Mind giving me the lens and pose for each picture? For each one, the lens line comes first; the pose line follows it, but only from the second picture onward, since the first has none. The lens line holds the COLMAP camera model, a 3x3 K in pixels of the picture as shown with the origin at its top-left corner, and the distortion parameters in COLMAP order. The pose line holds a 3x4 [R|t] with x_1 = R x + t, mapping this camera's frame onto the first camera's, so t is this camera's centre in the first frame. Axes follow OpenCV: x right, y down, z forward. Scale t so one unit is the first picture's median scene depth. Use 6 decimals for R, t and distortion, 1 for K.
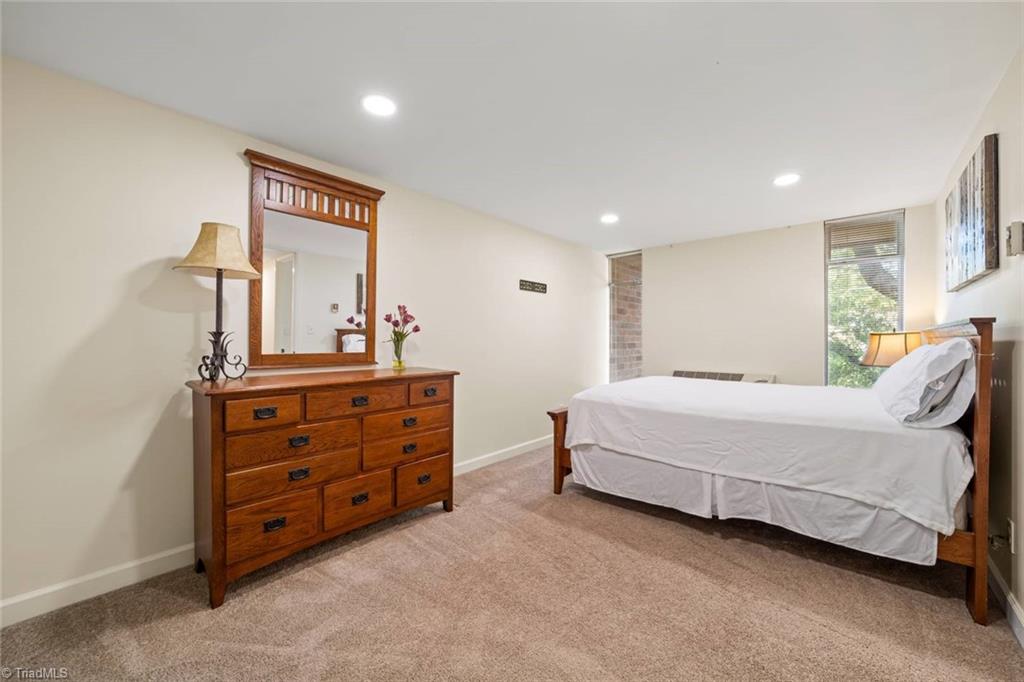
lens RADIAL K [[396.5, 0, 506.7], [0, 396.5, 341.1], [0, 0, 1]] dist [-0.017243, 0.005171]
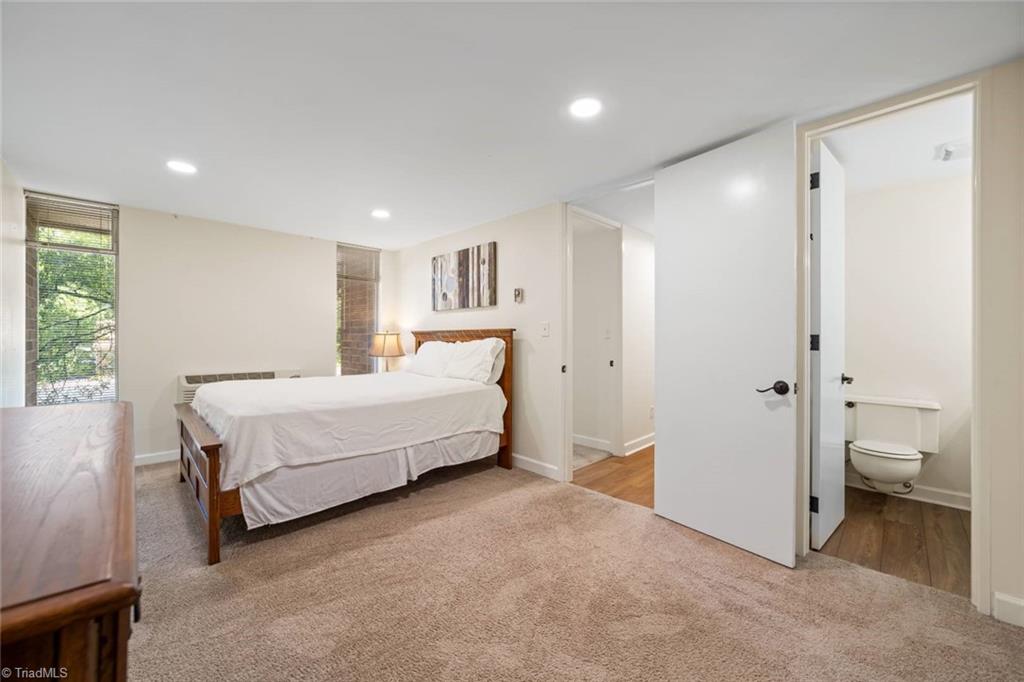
lens RADIAL K [[396.5, 0, 537.1], [0, 396.5, 337.6], [0, 0, 1]] dist [-0.017243, 0.005171]
pose [[0.013277, 0.007752, 0.999882, -0.687550], [-0.006287, 0.999951, -0.007669, 0.001759], [-0.999892, -0.006184, 0.013325, 0.564577]]
